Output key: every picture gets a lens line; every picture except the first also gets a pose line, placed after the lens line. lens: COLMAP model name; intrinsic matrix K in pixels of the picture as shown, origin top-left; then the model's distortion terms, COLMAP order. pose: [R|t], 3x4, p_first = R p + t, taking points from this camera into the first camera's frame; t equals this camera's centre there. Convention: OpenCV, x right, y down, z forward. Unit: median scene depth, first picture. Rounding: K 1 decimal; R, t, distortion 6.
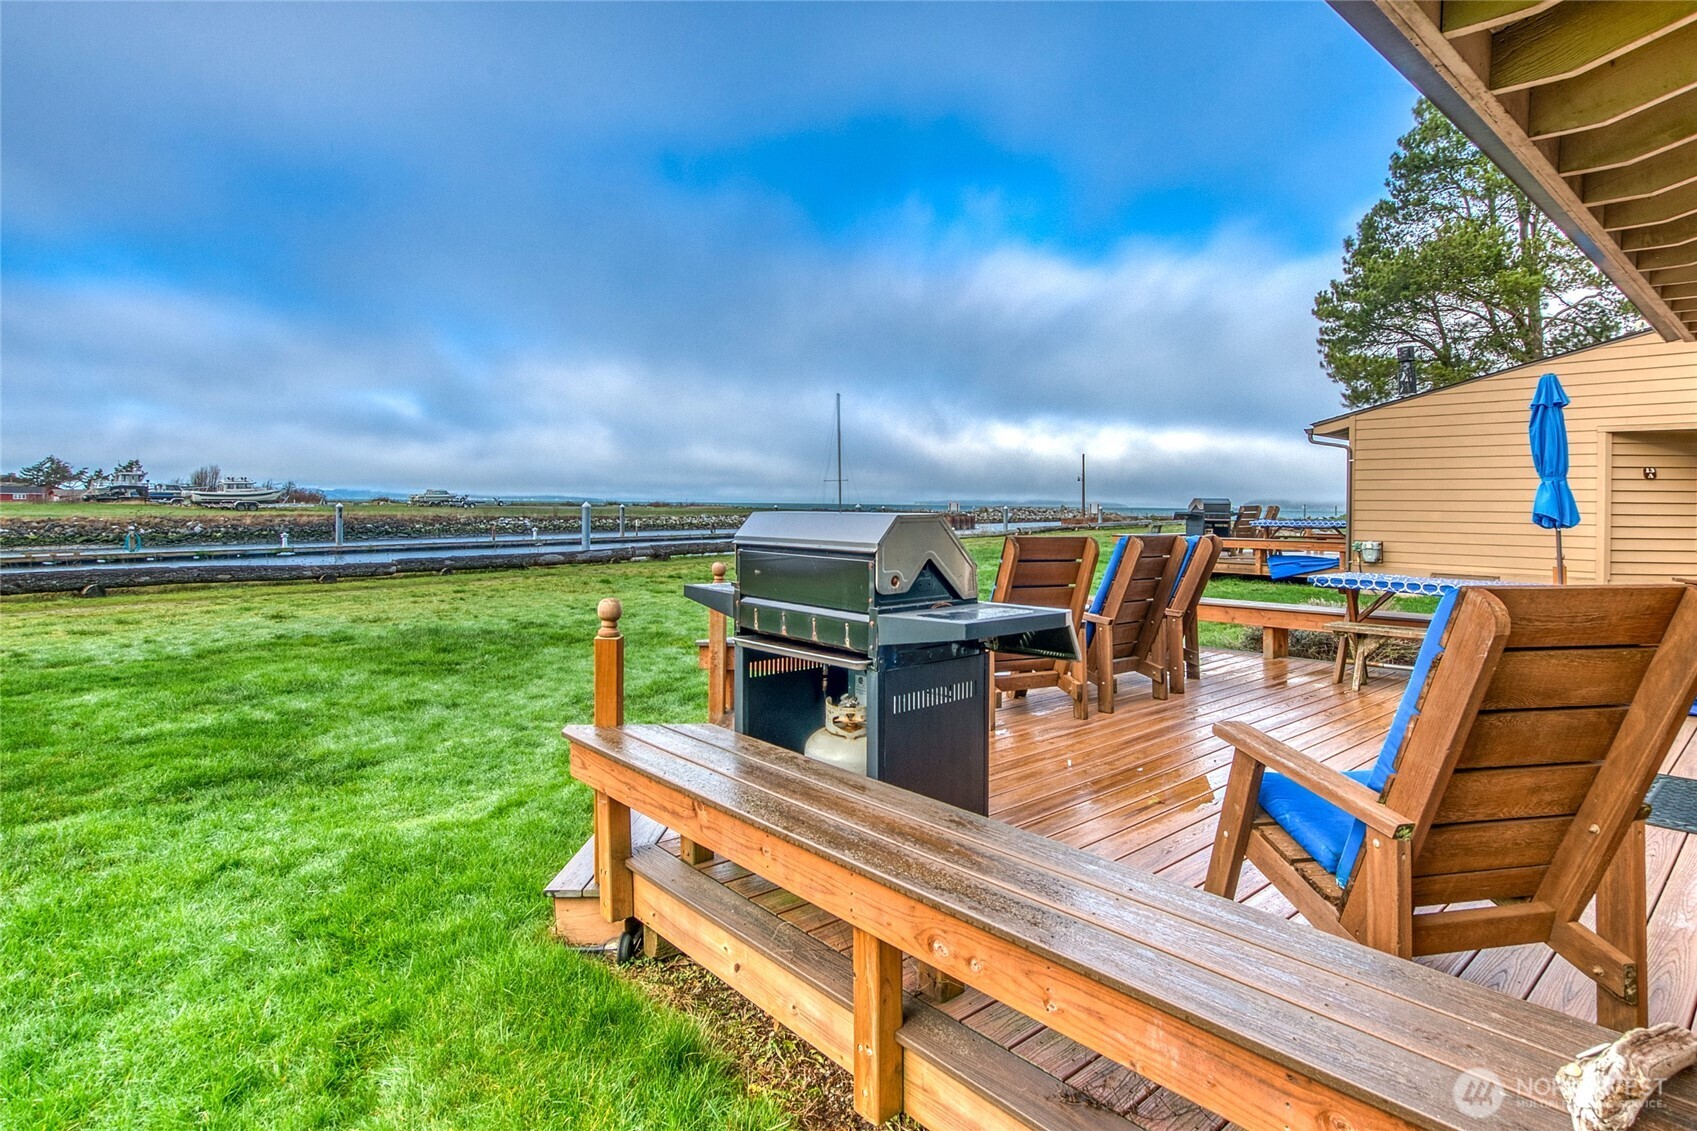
lens RADIAL K [[893.4, 0, 843.5], [0, 893.4, 509.5], [0, 0, 1]] dist [-0.002864, 0.000024]
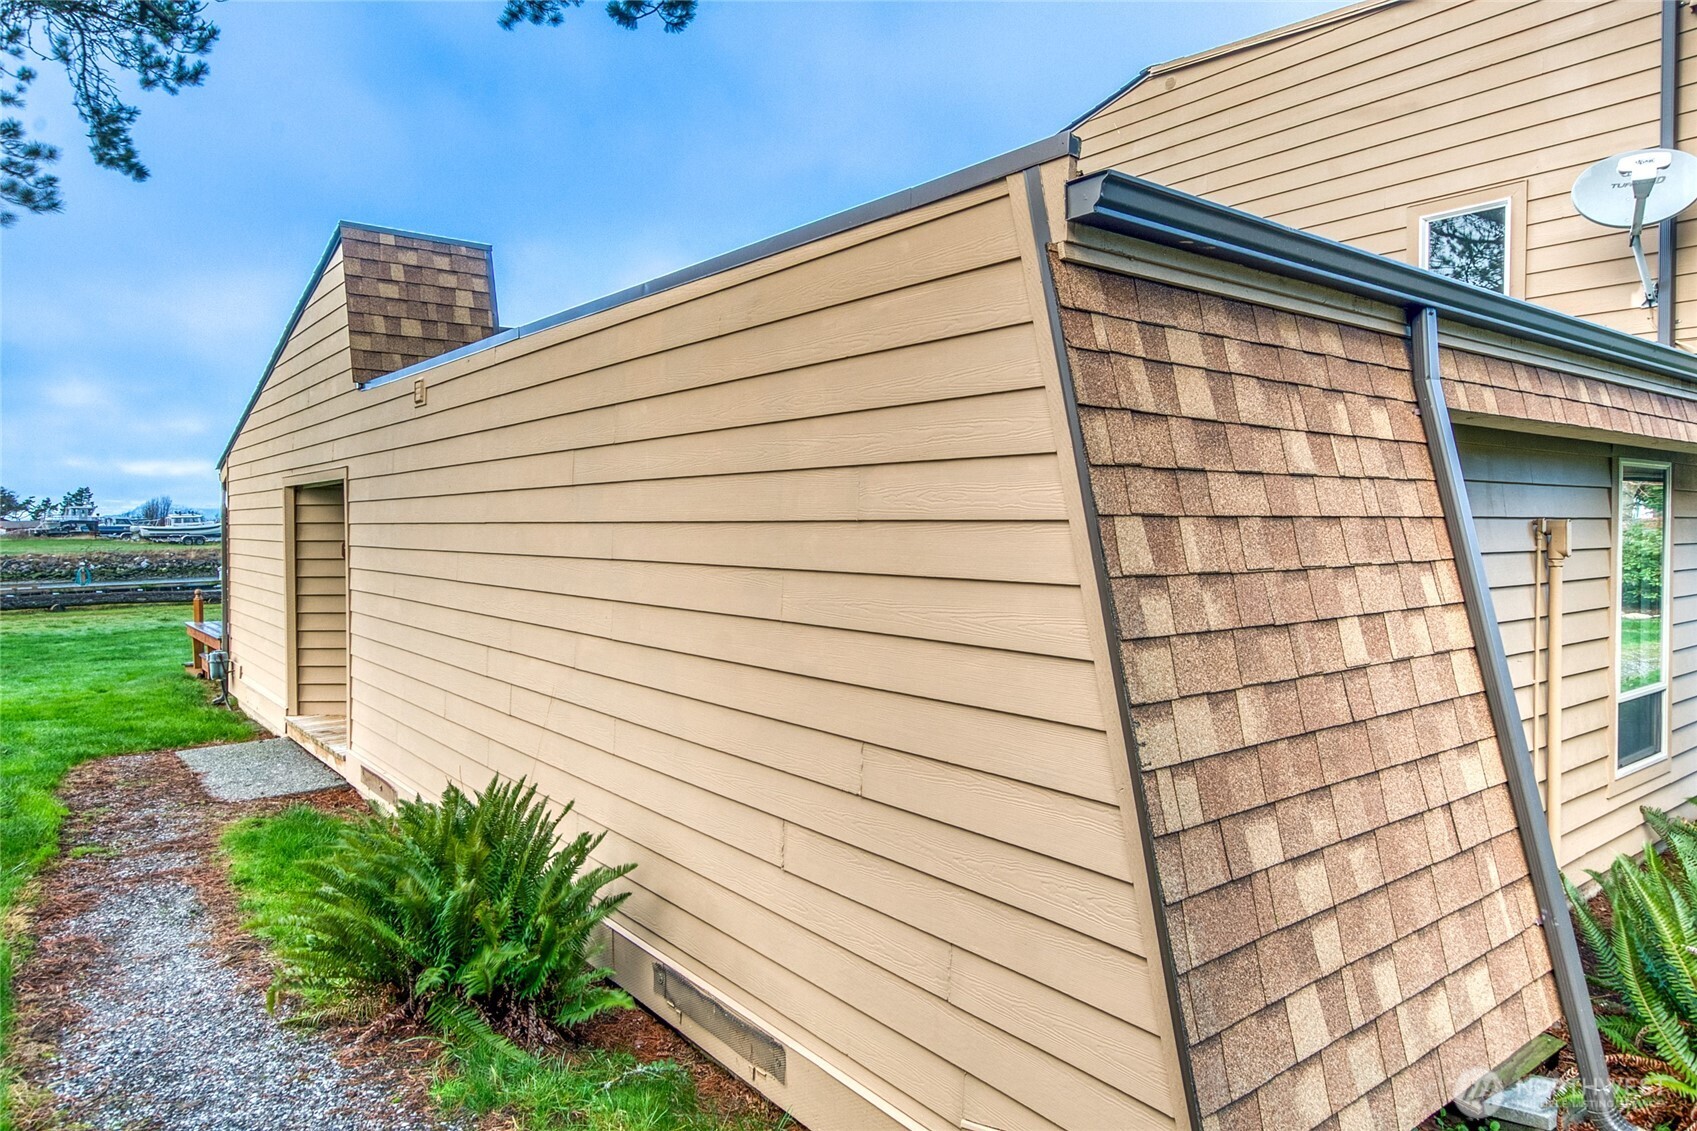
lens RADIAL K [[1087.7, 0, 854.3], [0, 1087.7, 552.6], [0, 0, 1]] dist [0.008081, 0.001004]
pose [[0.998198, -0.009306, -0.059273, 0.155434], [0.010426, 0.999772, 0.018625, -0.005798], [0.059087, -0.019210, 0.998068, -0.192535]]
